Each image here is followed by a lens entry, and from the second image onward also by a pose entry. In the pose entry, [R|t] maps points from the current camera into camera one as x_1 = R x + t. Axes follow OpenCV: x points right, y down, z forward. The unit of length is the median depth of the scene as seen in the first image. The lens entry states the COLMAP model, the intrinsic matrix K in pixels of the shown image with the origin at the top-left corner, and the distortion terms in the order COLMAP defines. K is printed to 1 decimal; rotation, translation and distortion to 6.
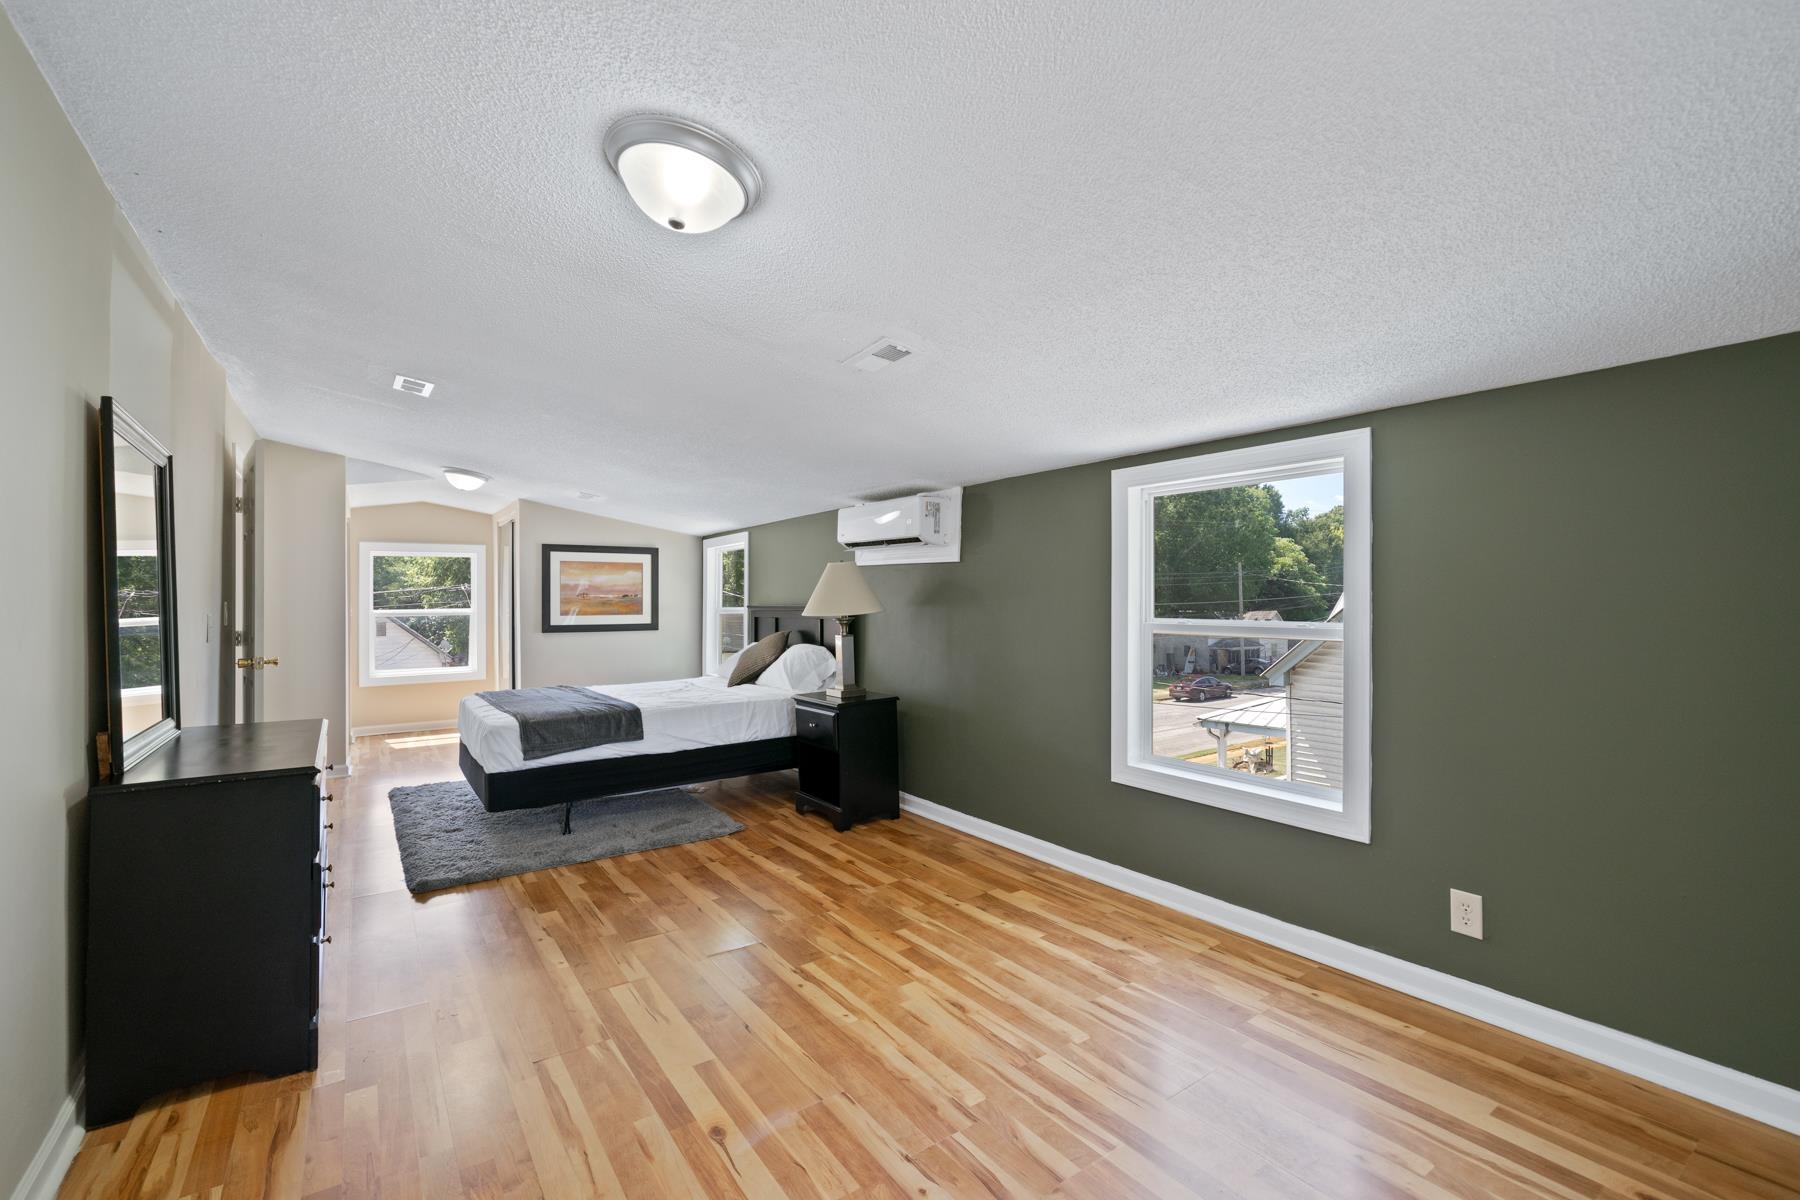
lens RADIAL K [[797.5, 0, 887.0], [0, 797.5, 594.3], [0, 0, 1]] dist [0.003715, 0.000553]
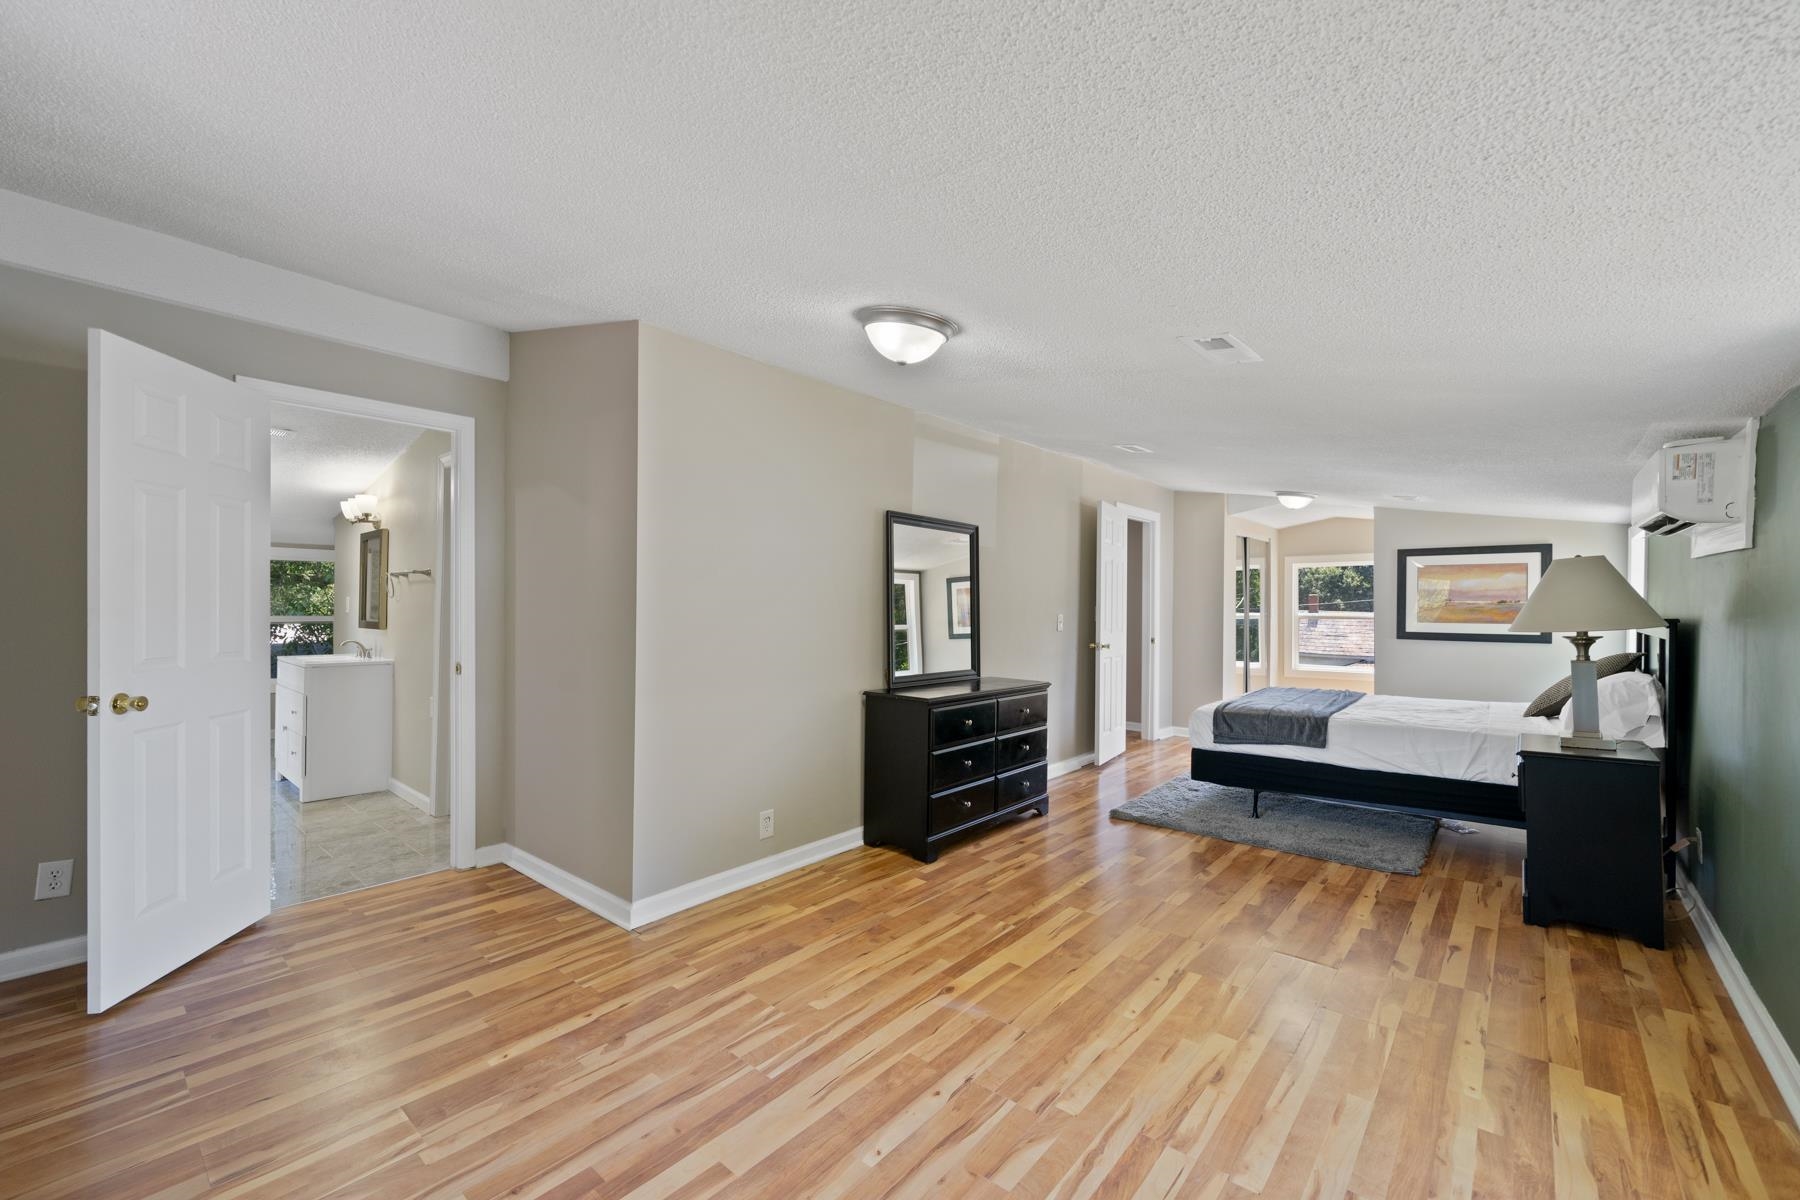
lens RADIAL K [[714.1, 0, 889.9], [0, 714.1, 603.0], [0, 0, 1]] dist [-0.000978, 0.000165]
pose [[0.251759, 0.002574, -0.967786, 0.428783], [0.005314, 0.999978, 0.004042, -0.005874], [0.967775, -0.006161, 0.251740, 0.257906]]
